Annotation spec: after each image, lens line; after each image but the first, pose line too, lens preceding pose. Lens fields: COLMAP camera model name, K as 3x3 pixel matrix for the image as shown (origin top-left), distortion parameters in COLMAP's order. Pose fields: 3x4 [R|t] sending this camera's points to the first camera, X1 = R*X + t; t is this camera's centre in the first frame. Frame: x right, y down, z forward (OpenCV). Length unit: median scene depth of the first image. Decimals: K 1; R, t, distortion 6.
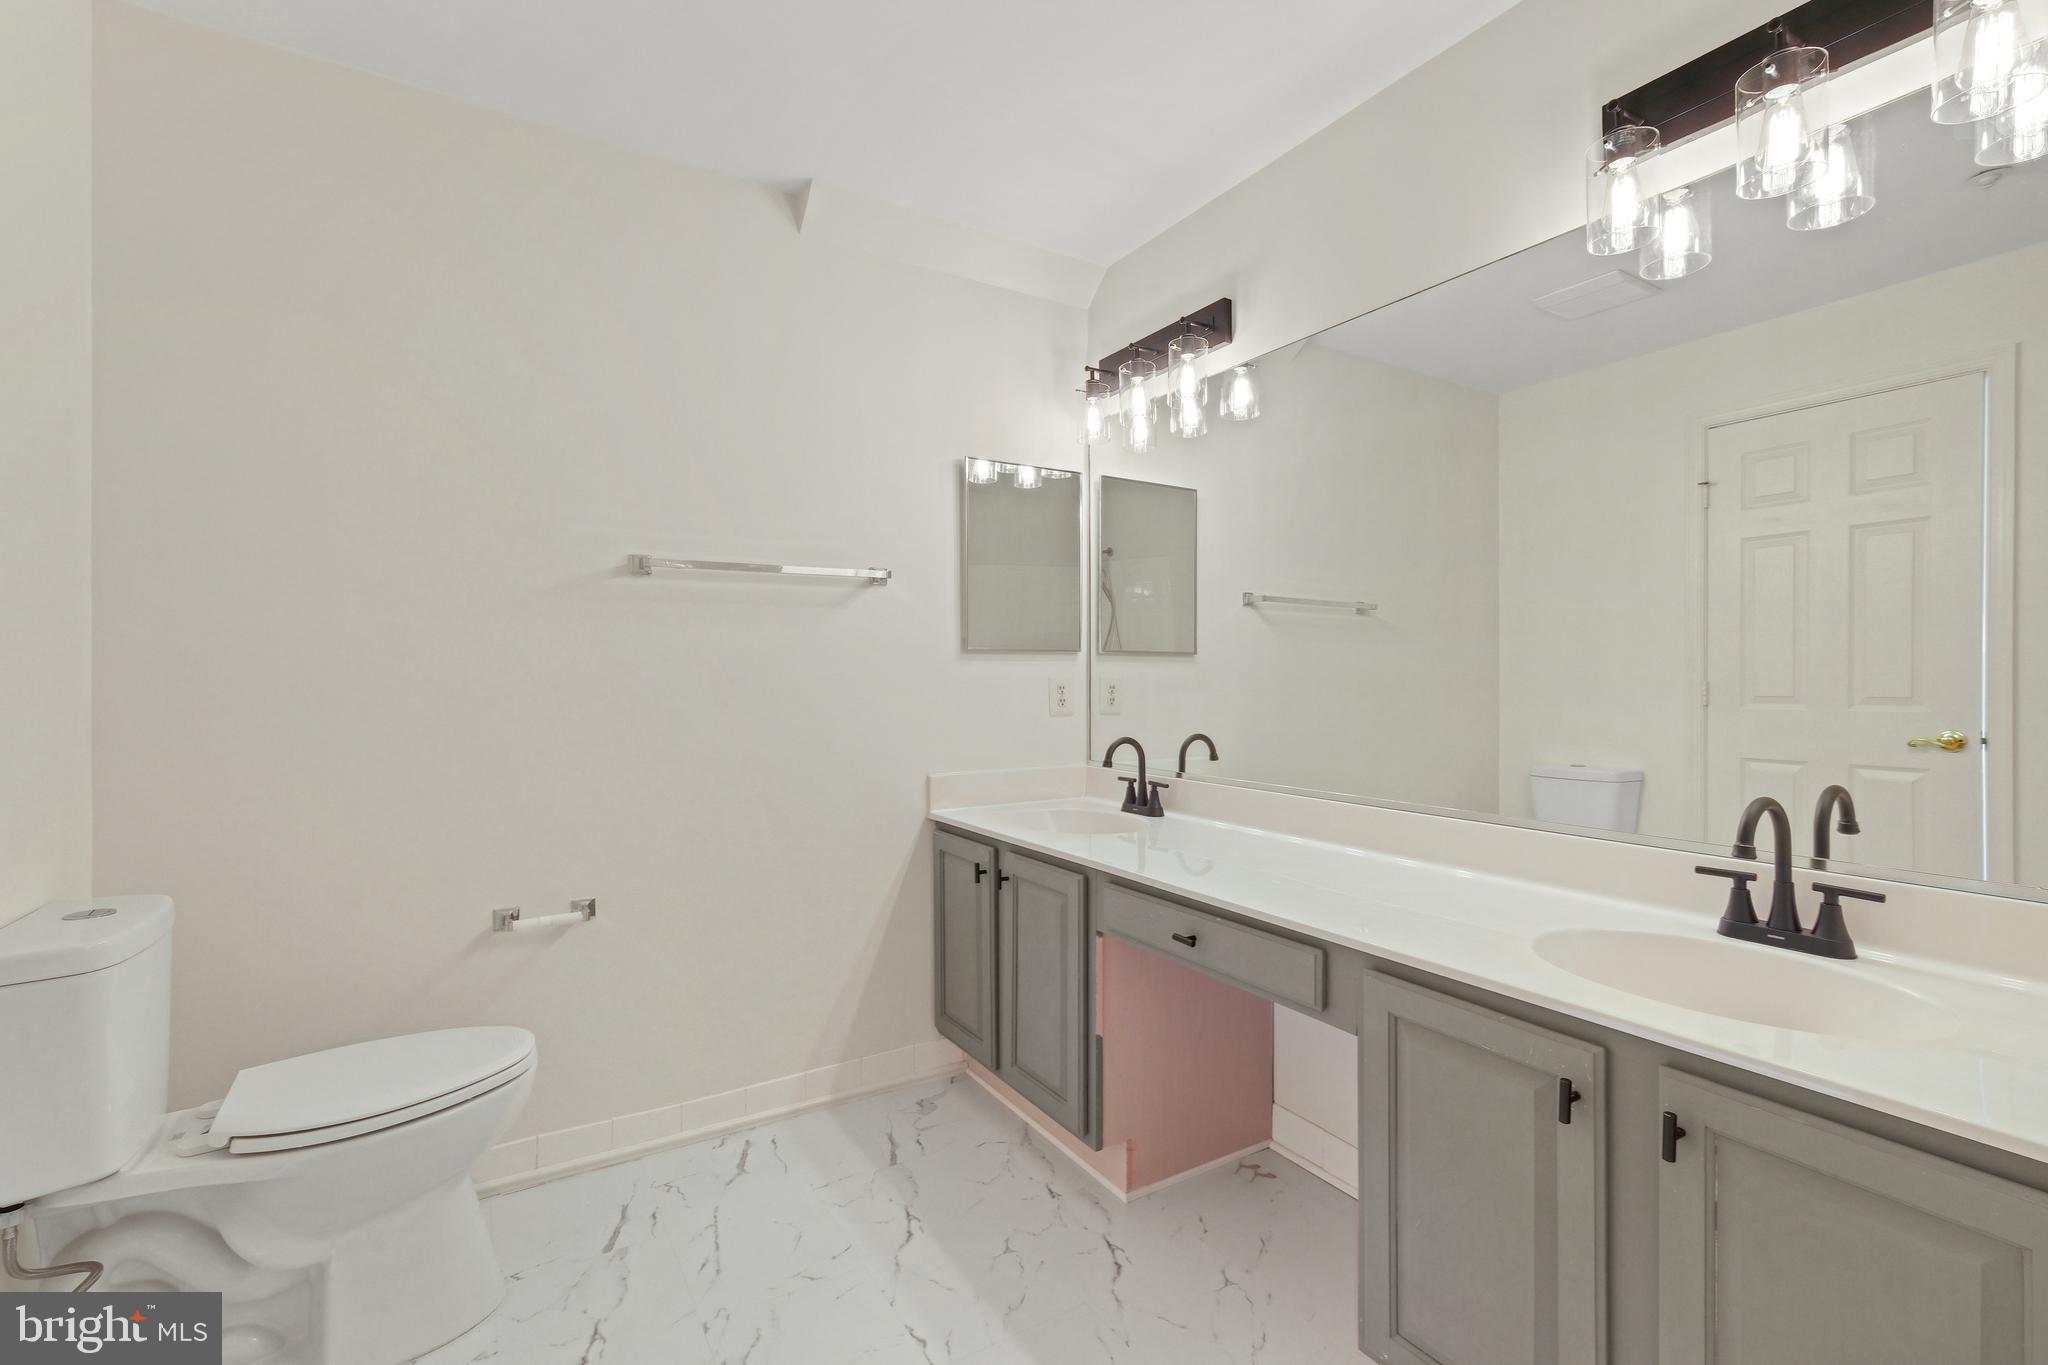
lens RADIAL K [[889.9, 0, 1008.6], [0, 889.9, 665.7], [0, 0, 1]] dist [-0.002356, -0.000830]
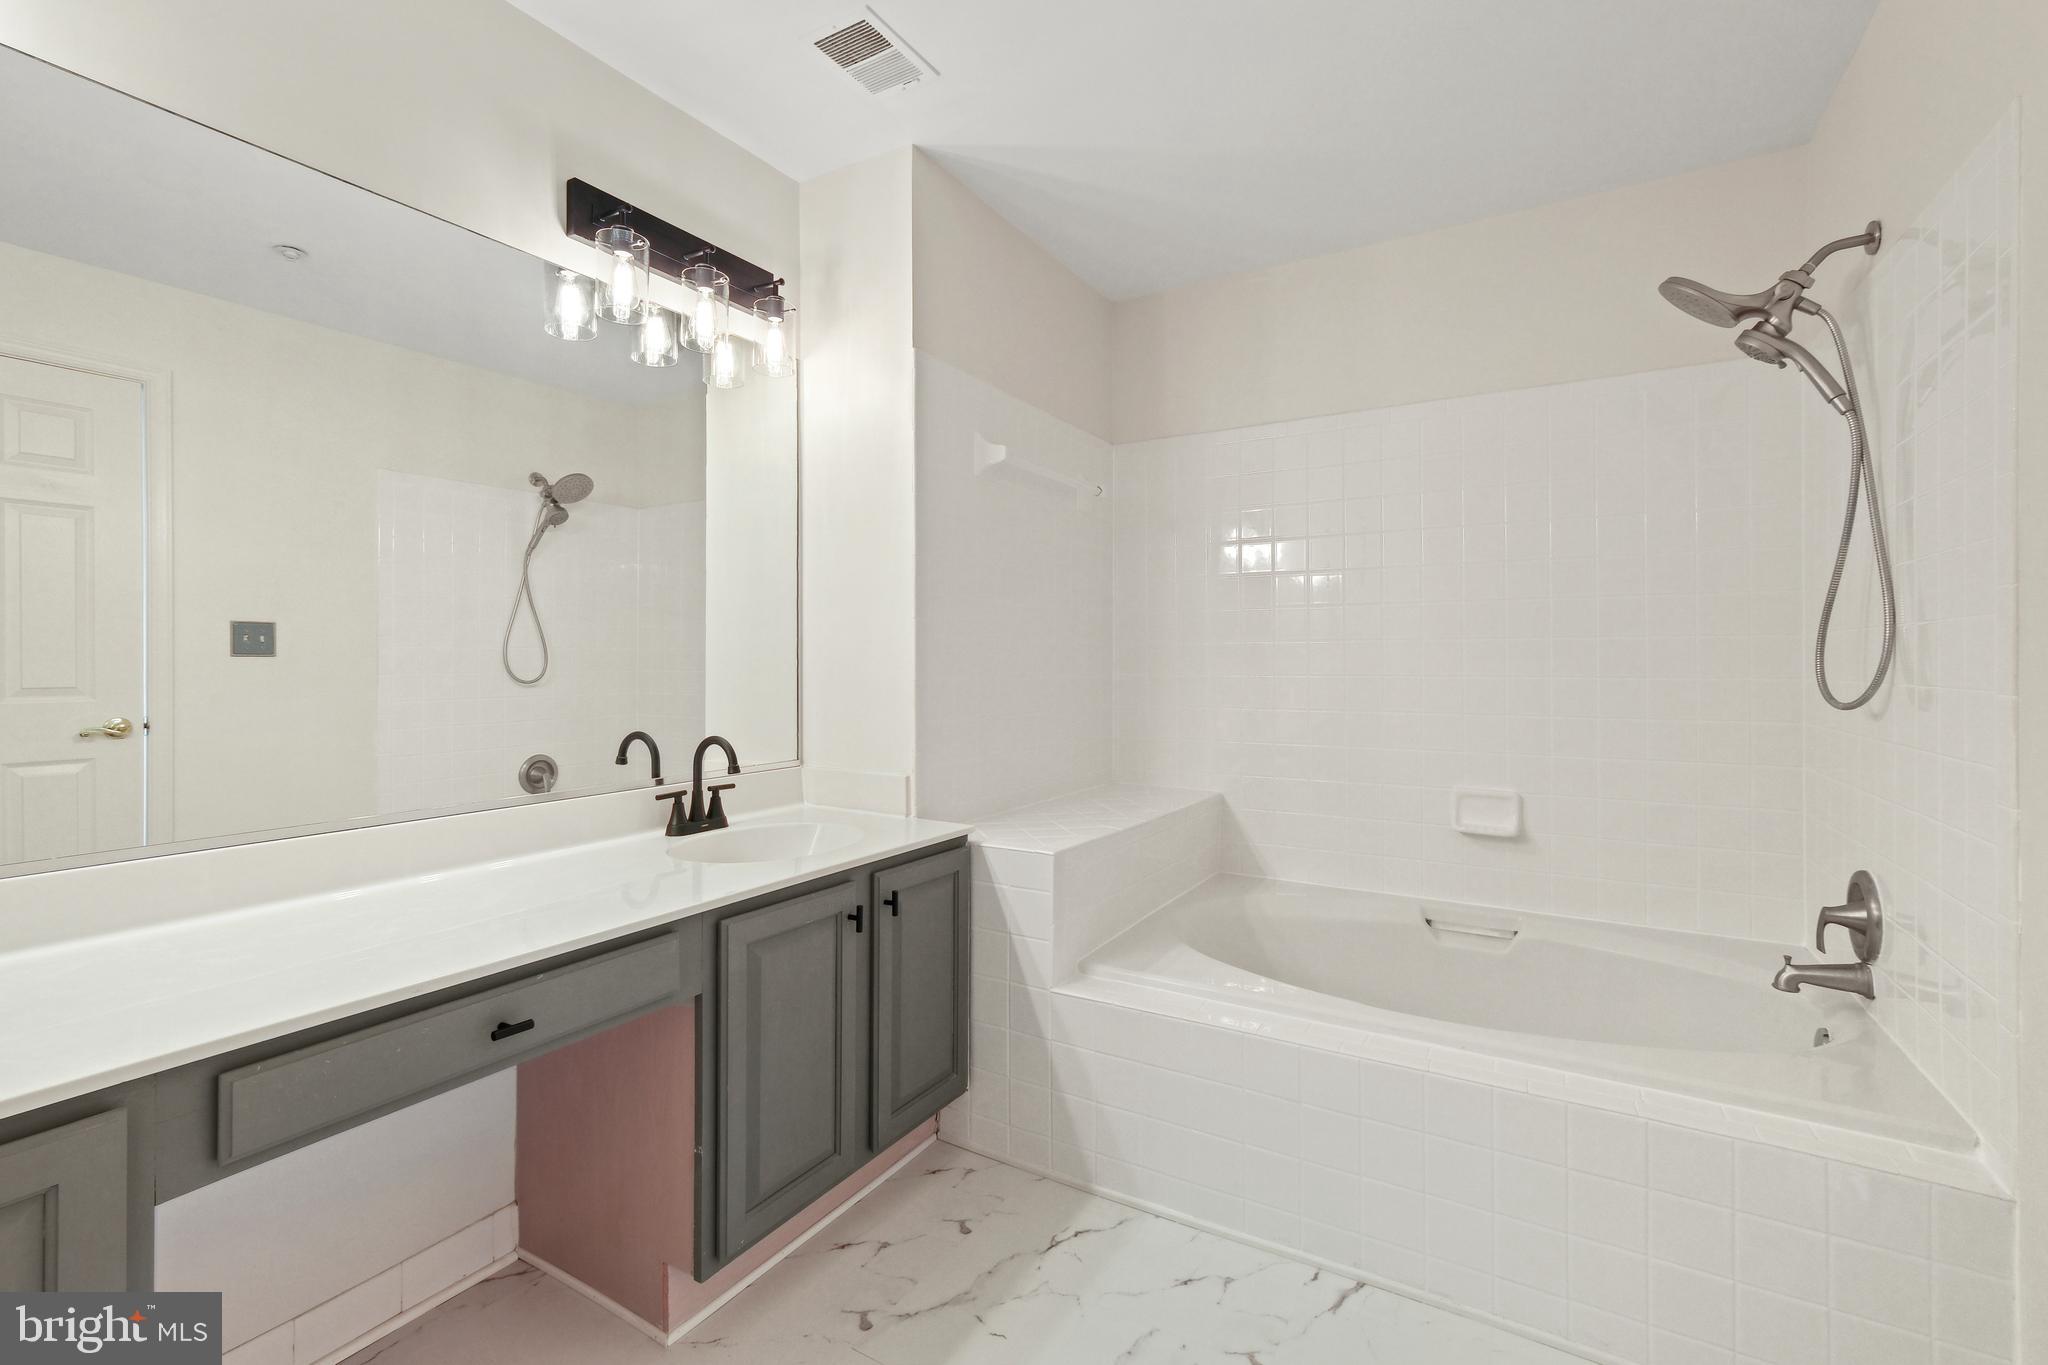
lens RADIAL K [[889.9, 0, 1007.7], [0, 889.9, 669.6], [0, 0, 1]] dist [-0.002356, -0.000830]
pose [[-0.486961, -0.008425, 0.873383, -0.686745], [-0.000592, 0.999956, 0.009317, 0.012853], [-0.873423, 0.004020, -0.486945, 1.147077]]
